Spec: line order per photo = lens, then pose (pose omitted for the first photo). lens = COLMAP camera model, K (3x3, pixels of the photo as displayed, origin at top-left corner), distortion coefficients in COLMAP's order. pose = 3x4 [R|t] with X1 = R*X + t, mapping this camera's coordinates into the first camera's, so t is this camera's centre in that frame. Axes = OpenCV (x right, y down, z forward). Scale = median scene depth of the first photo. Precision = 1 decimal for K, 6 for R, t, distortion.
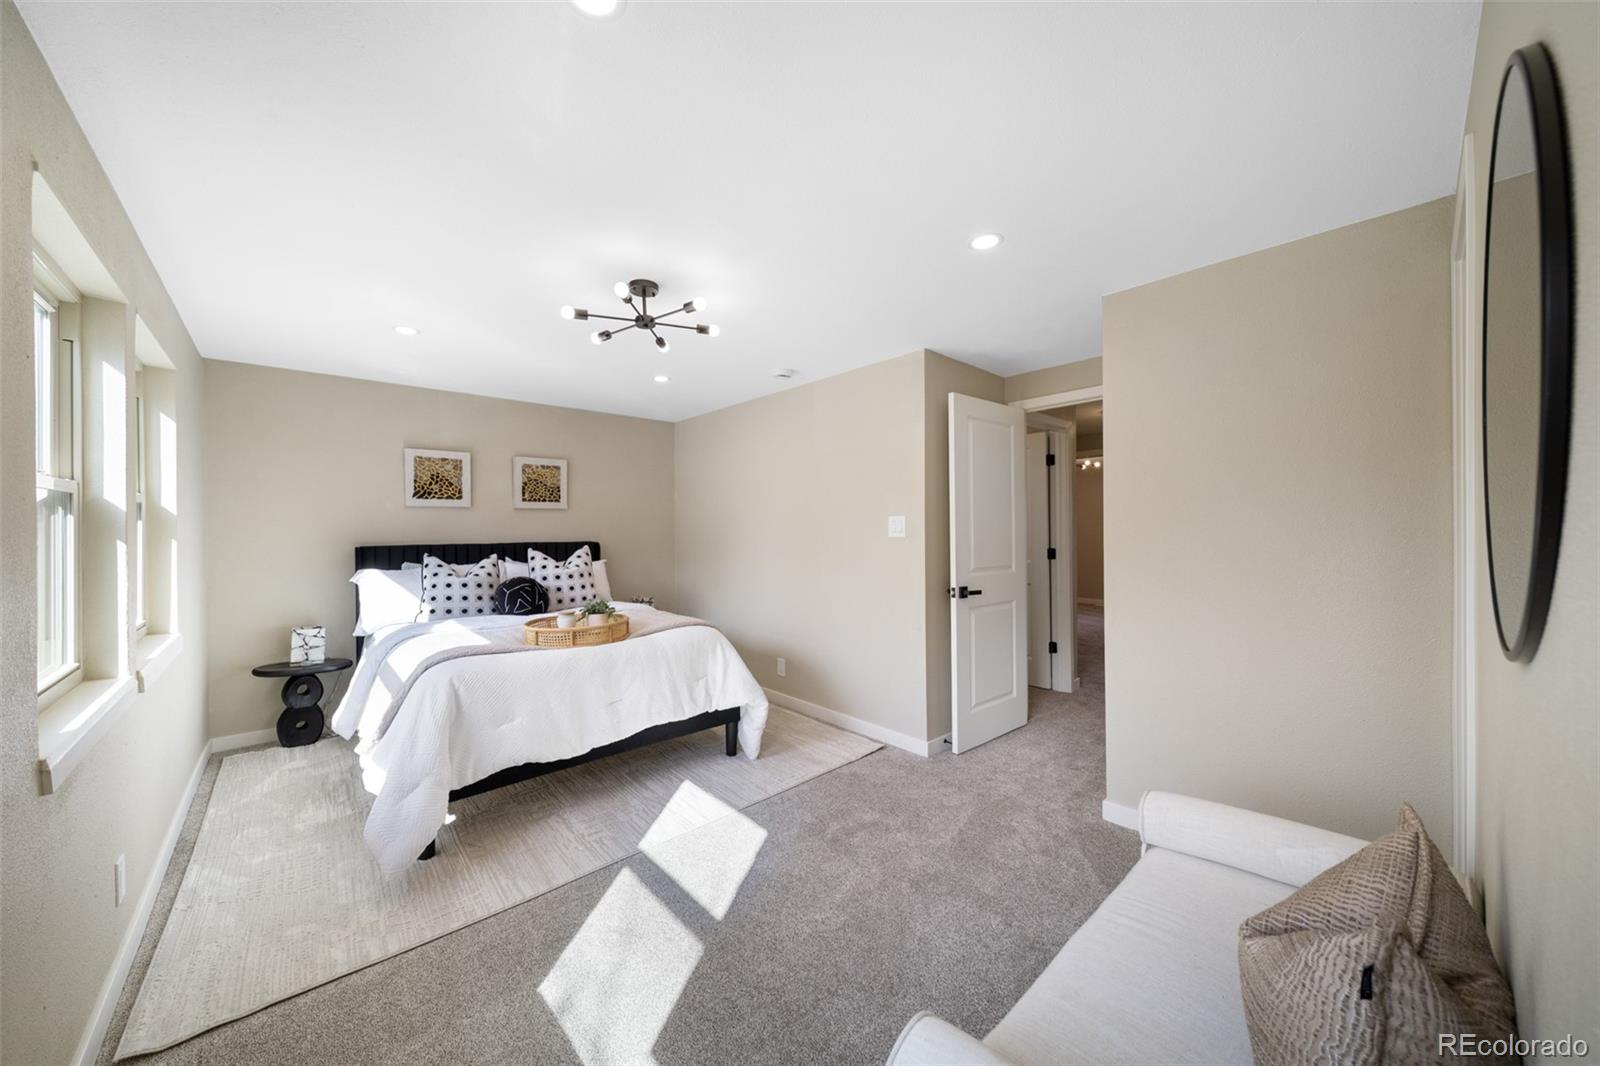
lens RADIAL K [[568.7, 0, 796.9], [0, 568.7, 530.9], [0, 0, 1]] dist [-0.002563, -0.000516]
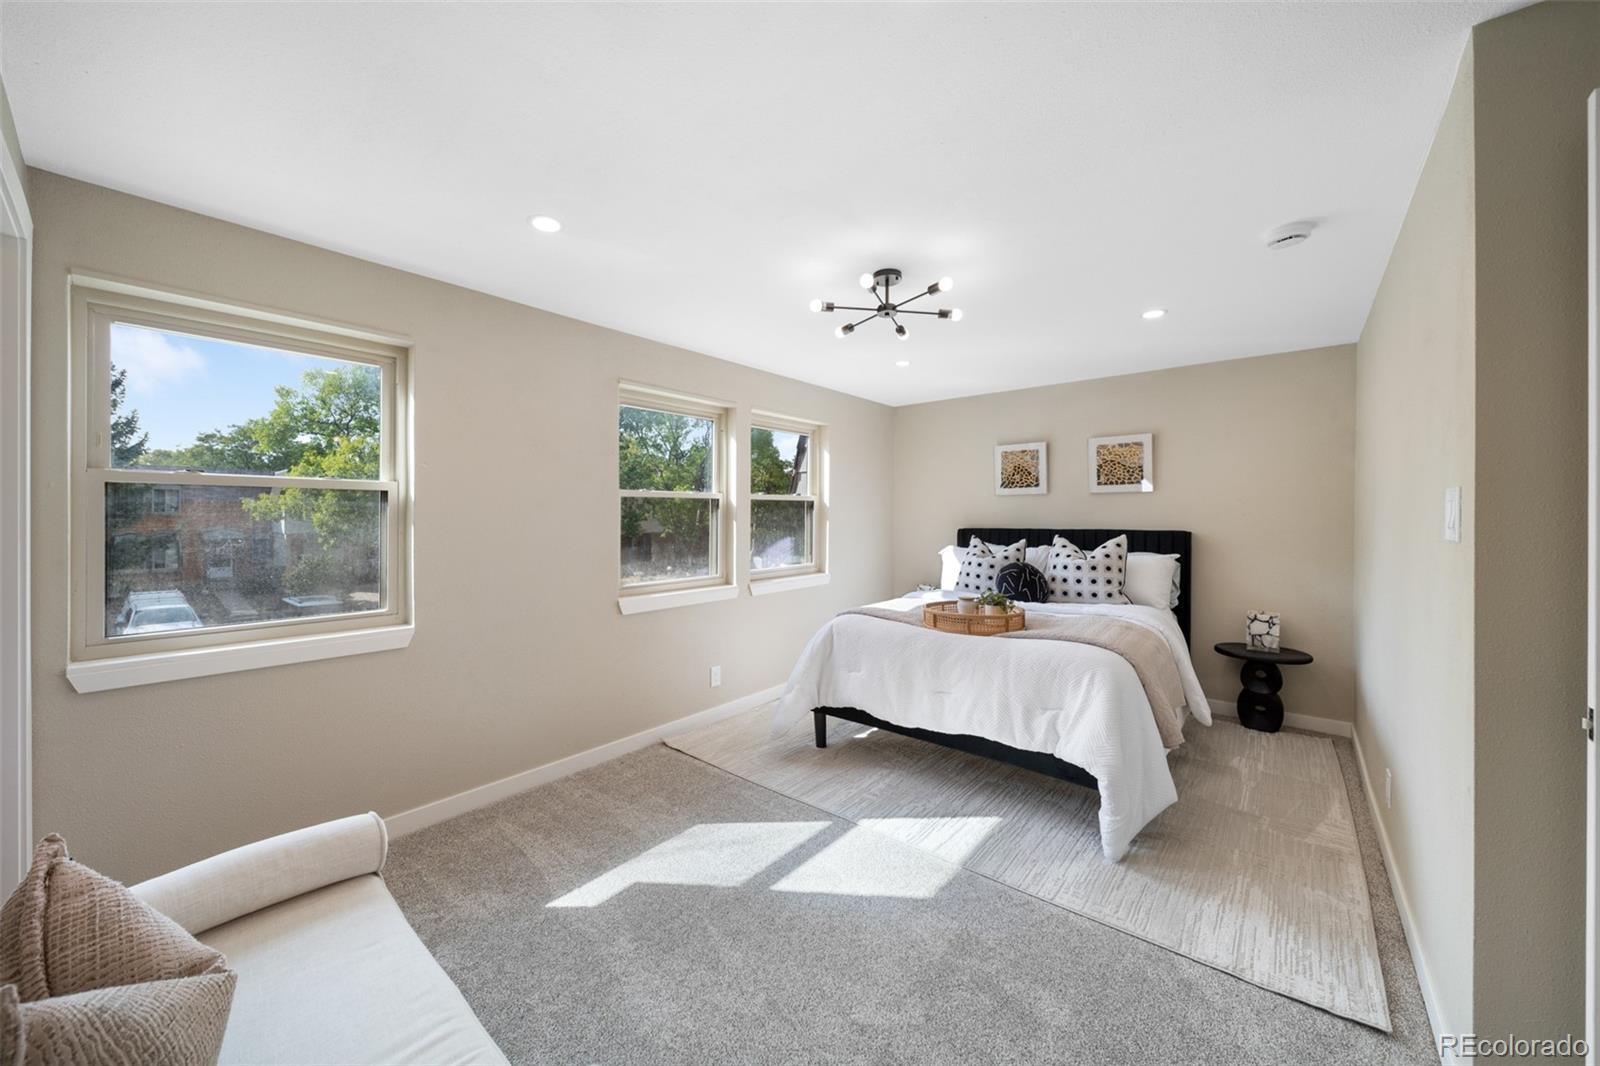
lens RADIAL K [[568.7, 0, 783.4], [0, 568.7, 511.3], [0, 0, 1]] dist [-0.002563, -0.000516]
pose [[0.126873, -0.002758, -0.991915, 0.441000], [-0.003063, 0.999990, -0.003173, -0.005350], [0.991914, 0.003441, 0.126864, 0.428709]]
